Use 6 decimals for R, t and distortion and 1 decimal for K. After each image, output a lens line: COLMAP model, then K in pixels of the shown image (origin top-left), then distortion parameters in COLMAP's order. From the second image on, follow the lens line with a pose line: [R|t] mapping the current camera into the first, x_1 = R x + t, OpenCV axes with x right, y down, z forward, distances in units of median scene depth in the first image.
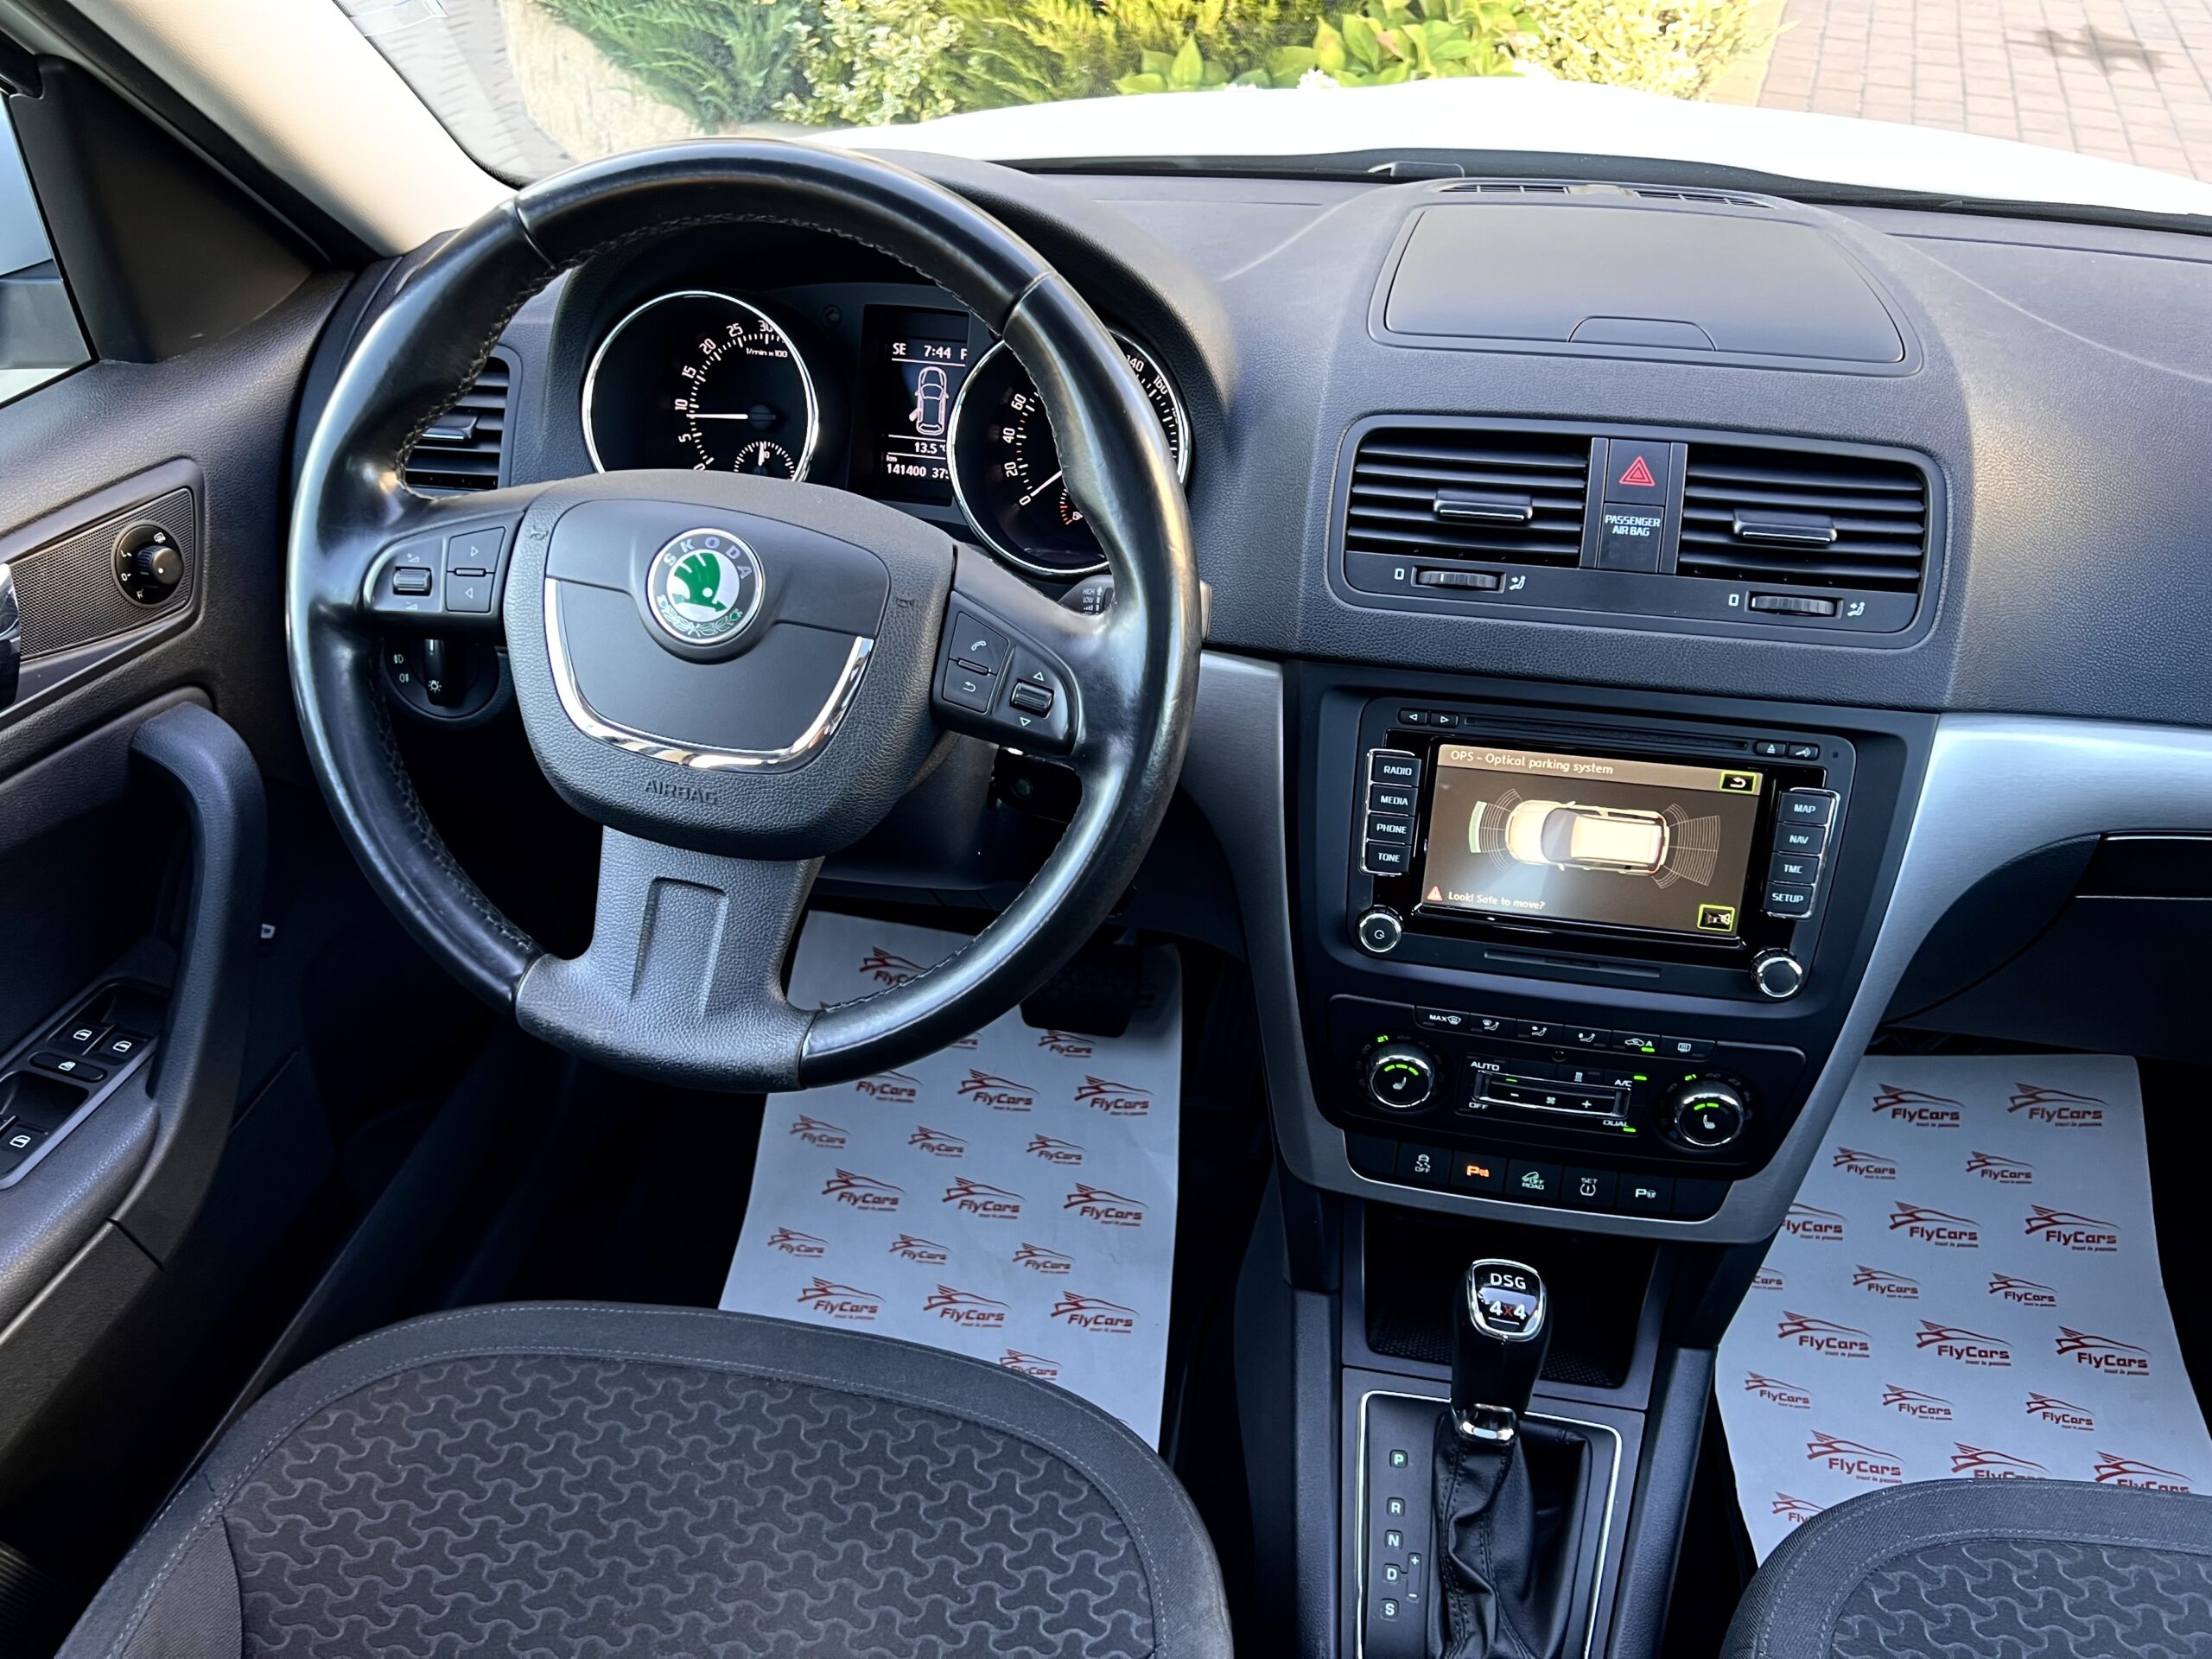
lens RADIAL K [[1691.2, 0, 1088.3], [0, 1691.2, 841.8], [0, 0, 1]] dist [0.037883, -0.047653]
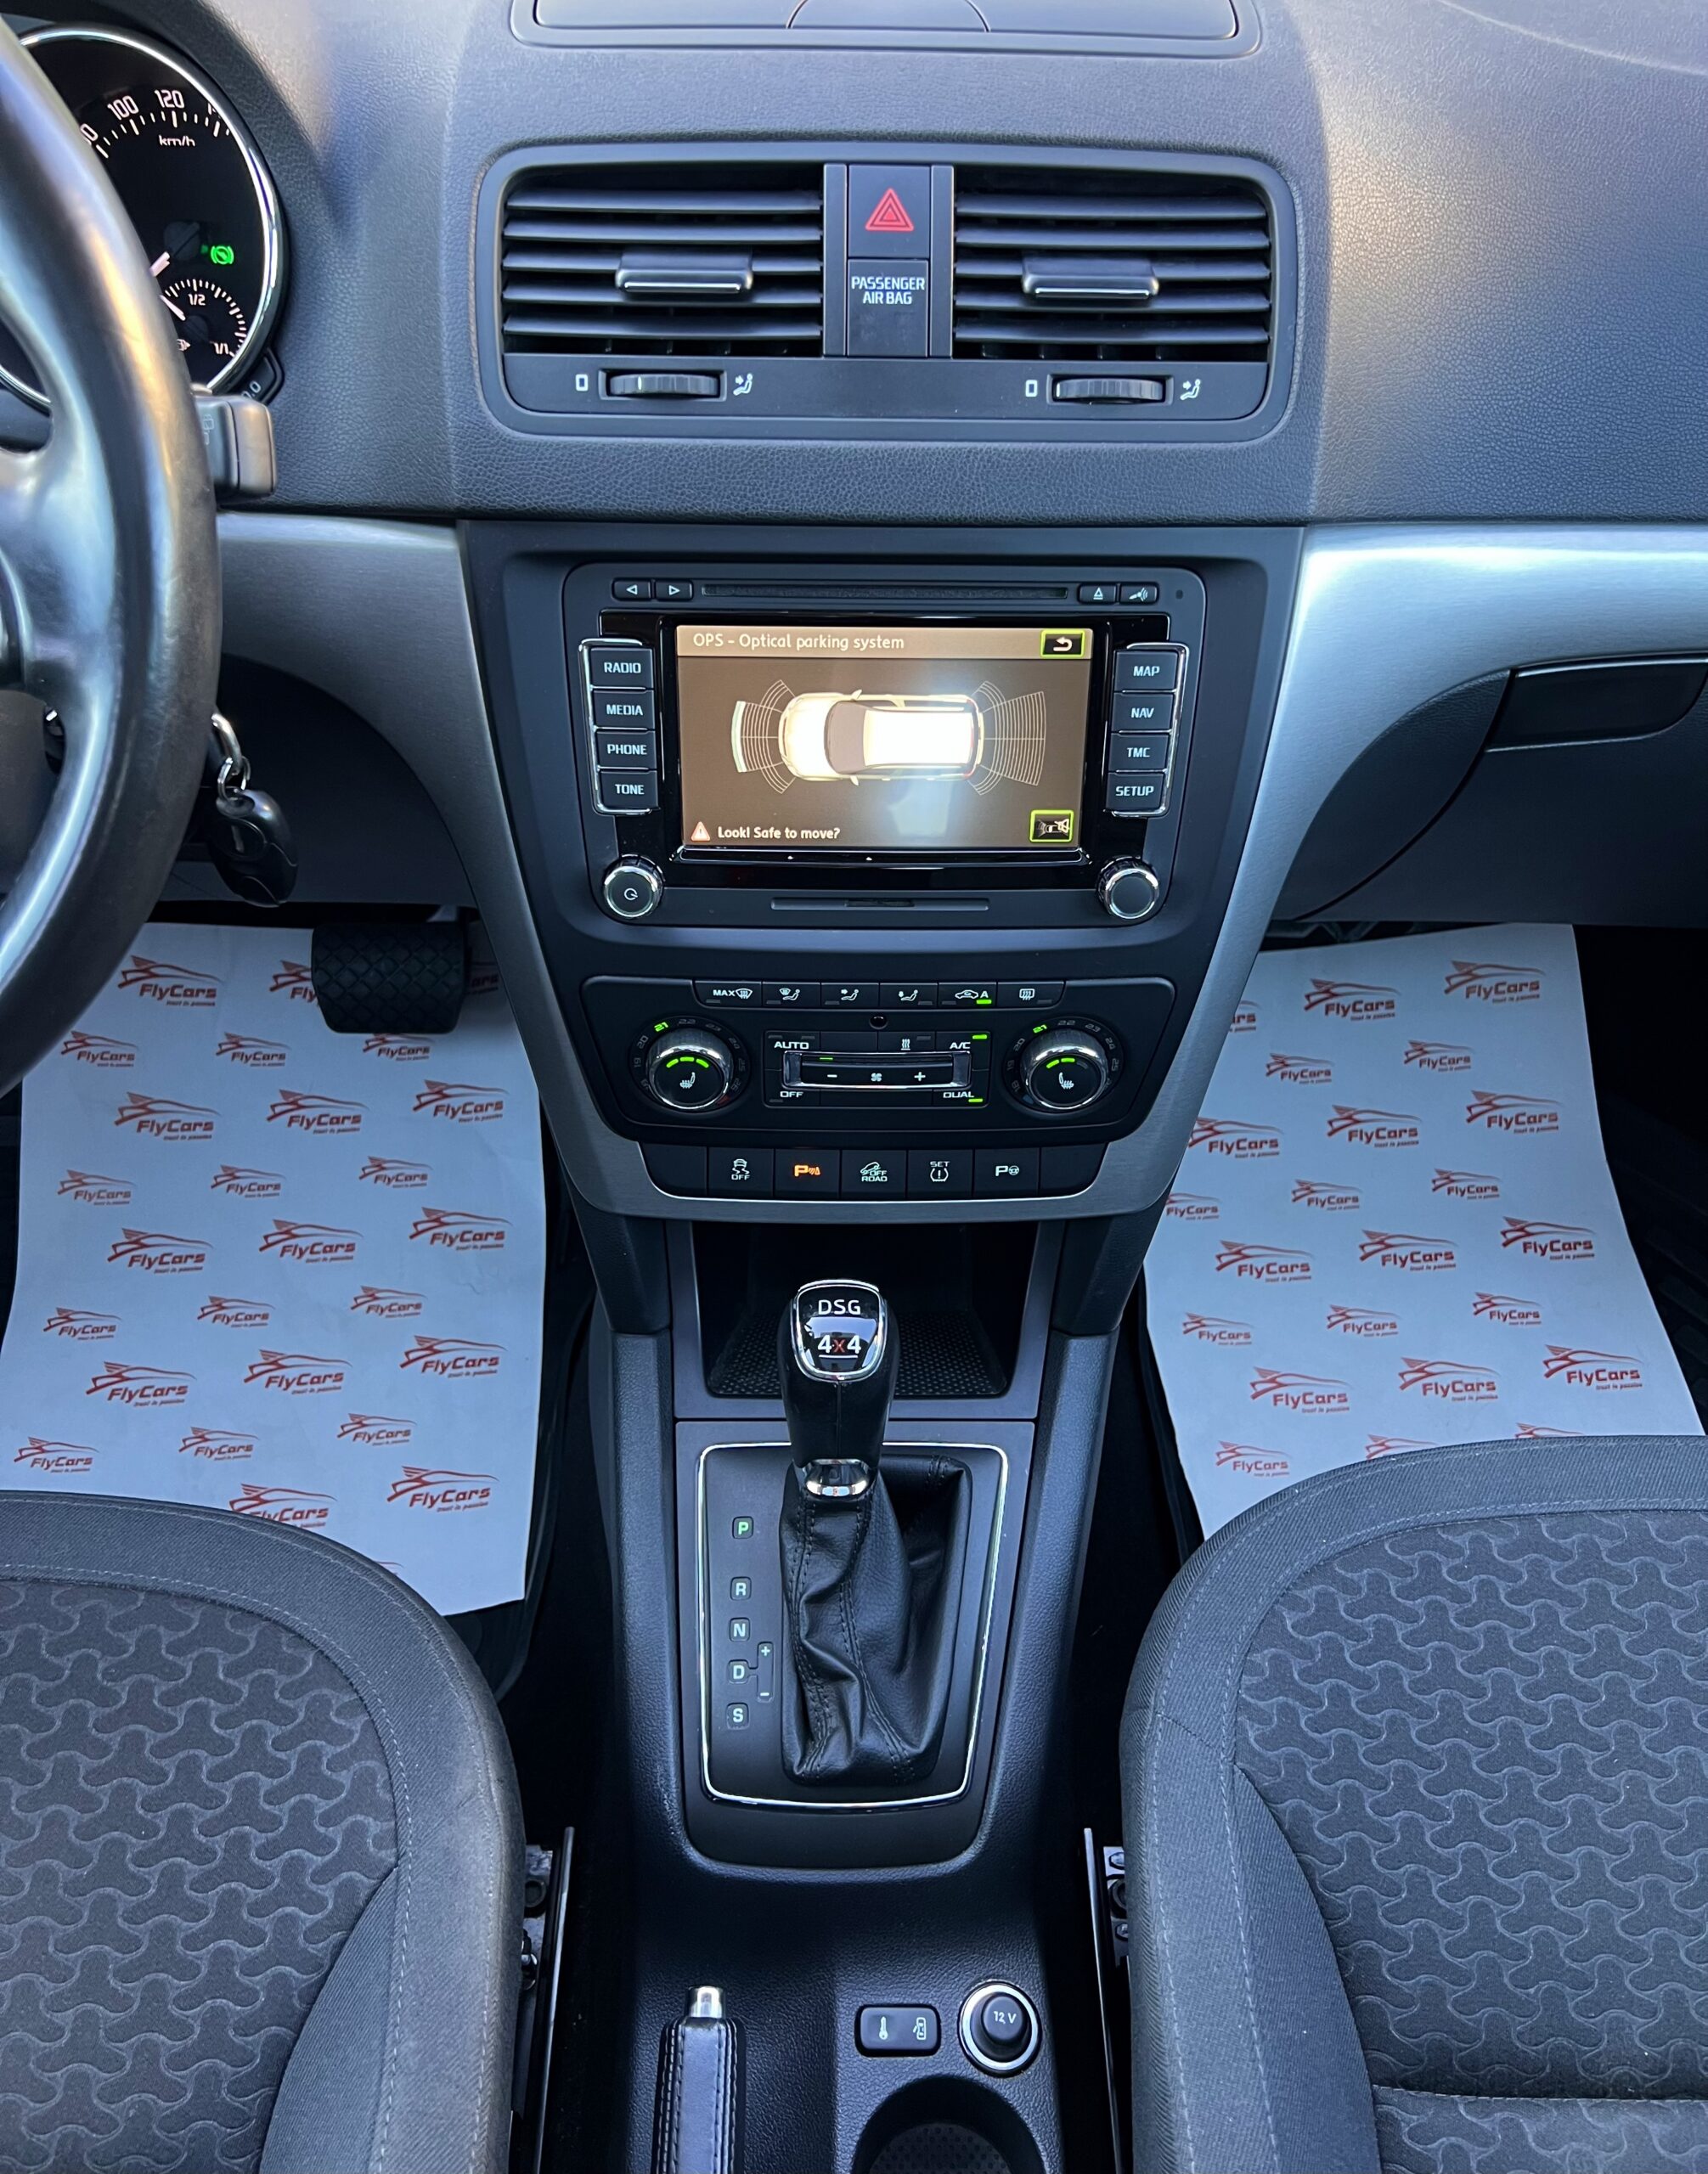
lens RADIAL K [[1779.8, 0, 838.4], [0, 1779.8, 1051.4], [0, 0, 1]] dist [0.051960, -0.063031]
pose [[0.981743, -0.121265, 0.146544, 0.136576], [0.097446, 0.982292, 0.160022, 0.006241], [-0.163354, -0.142820, 0.976175, 0.198475]]
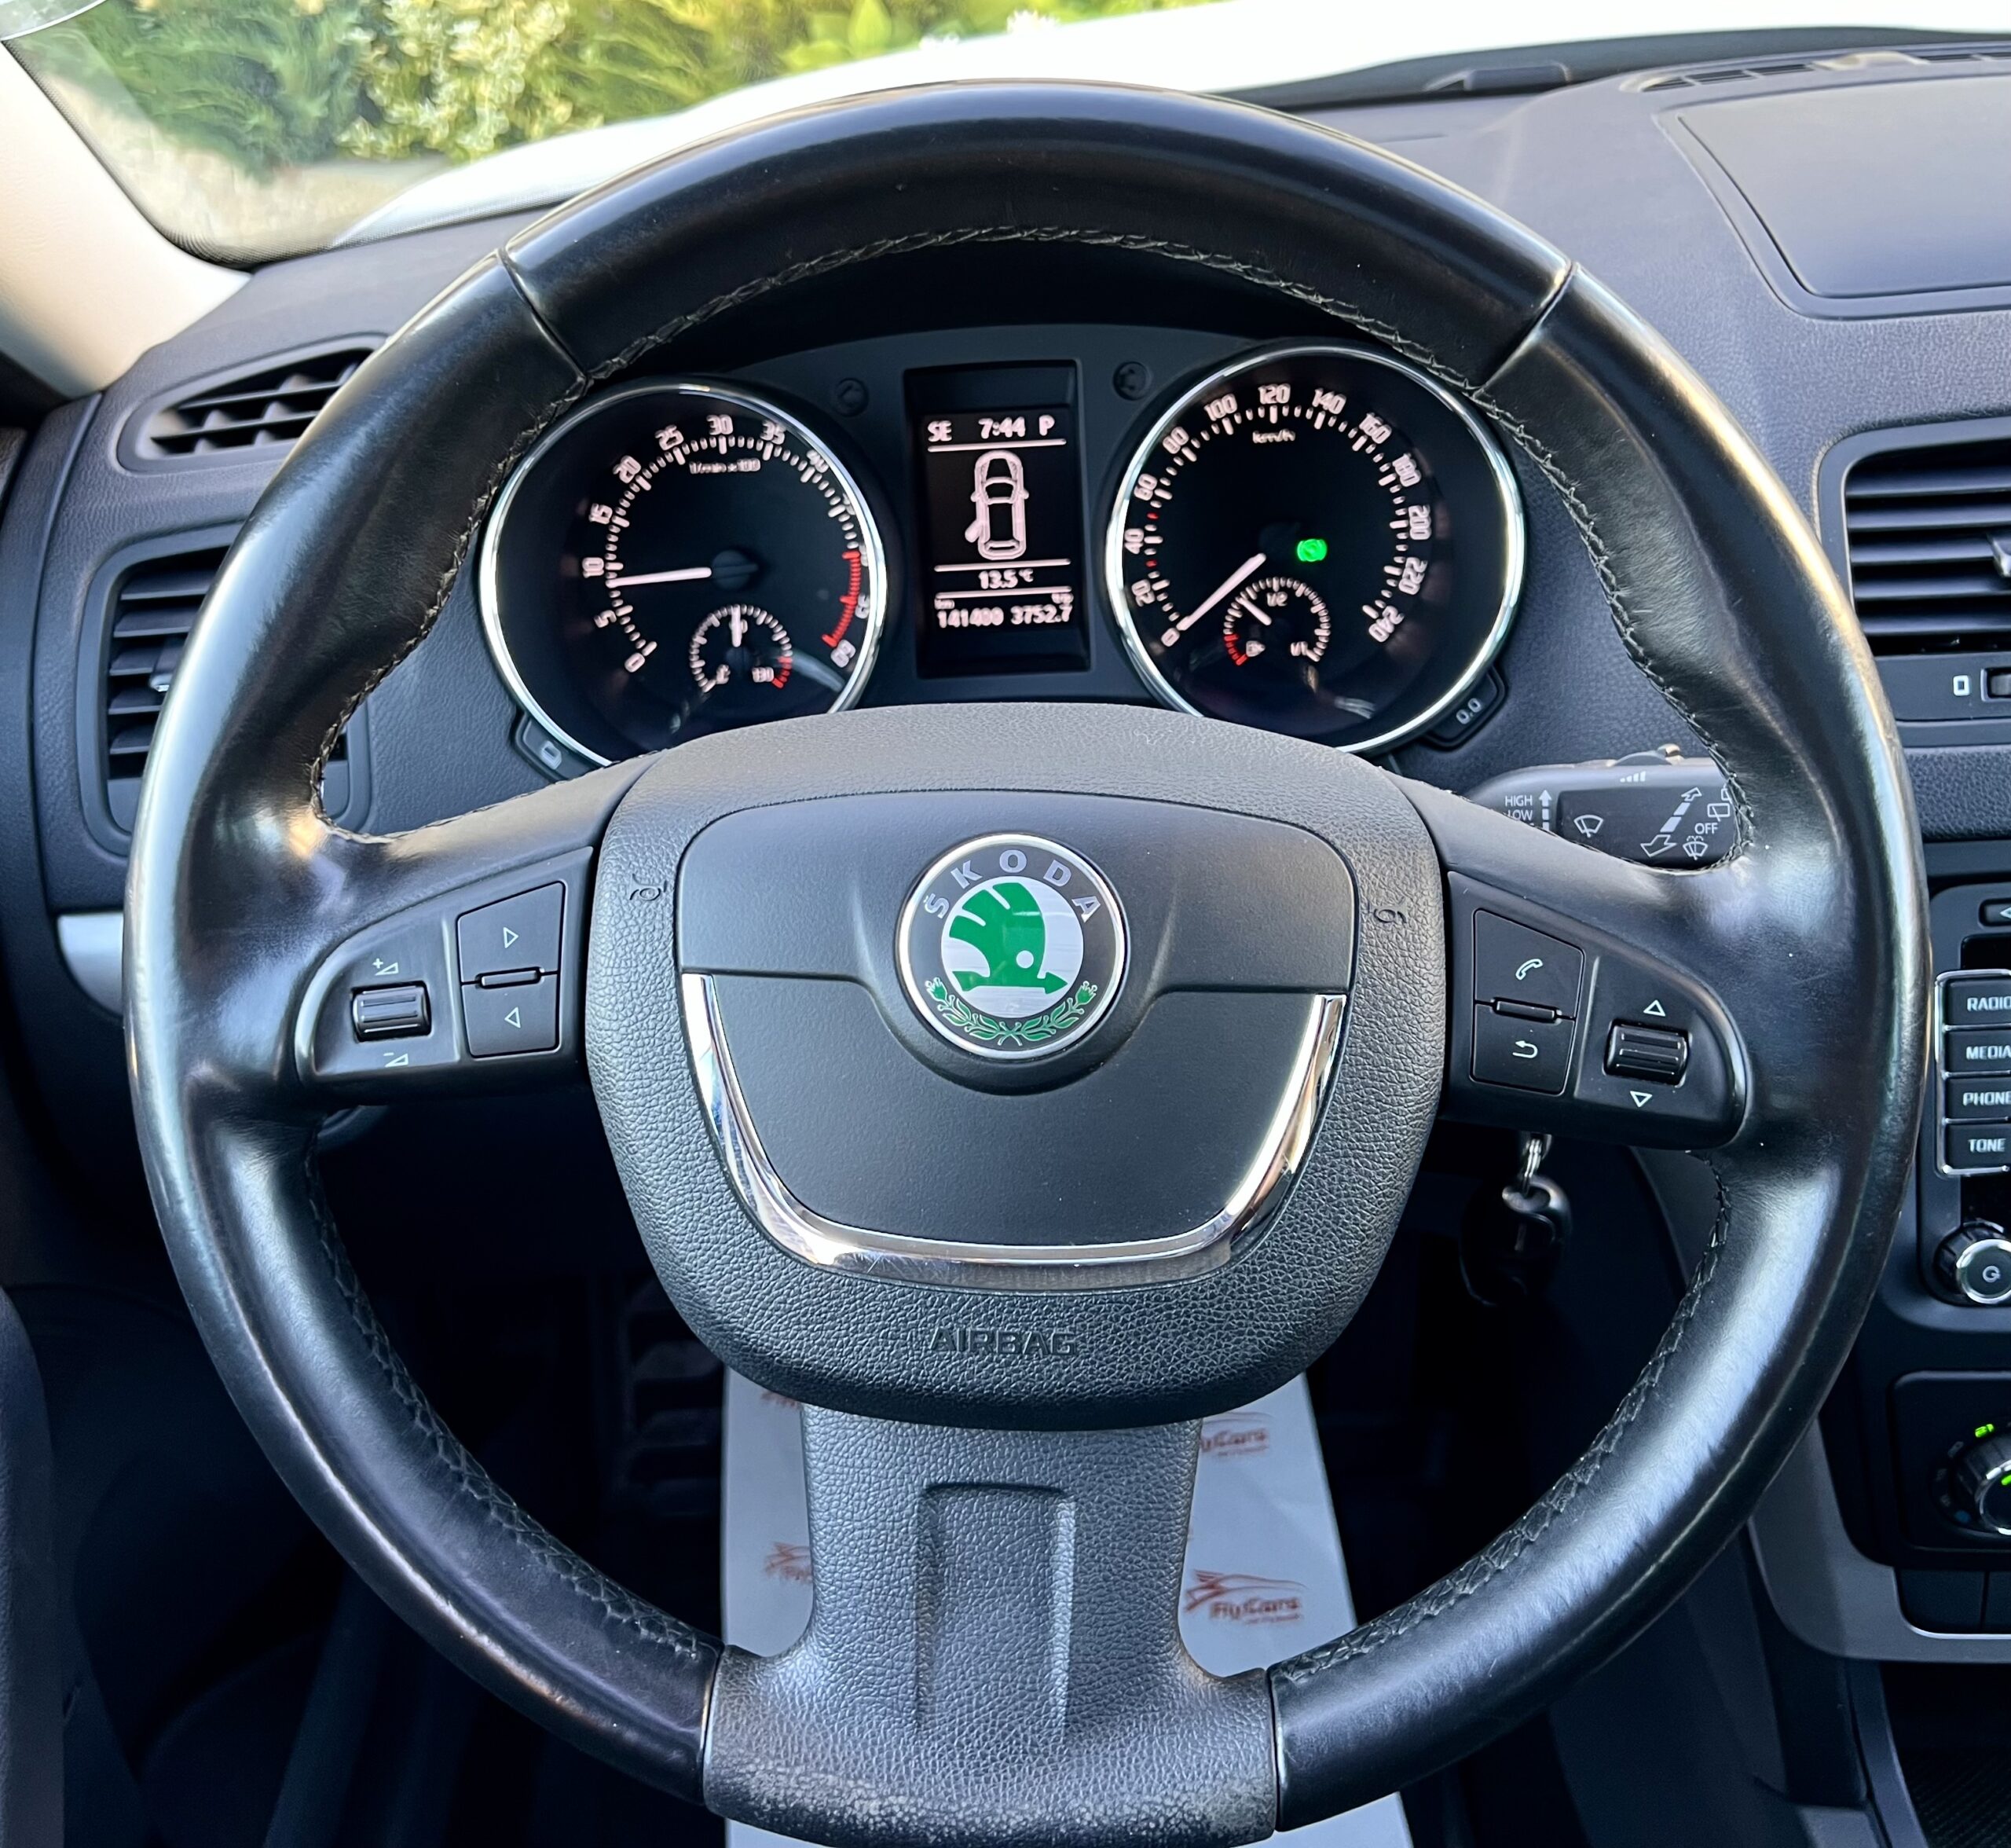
lens RADIAL K [[2048.4, 0, 1011.0], [0, 2048.4, 895.1], [0, 0, 1]] dist [0.020225, 0.000000]
pose [[0.982375, -0.158970, 0.098325, -0.216217], [0.161994, 0.986511, -0.023523, -0.115088], [-0.093260, 0.039036, 0.994876, 0.290542]]
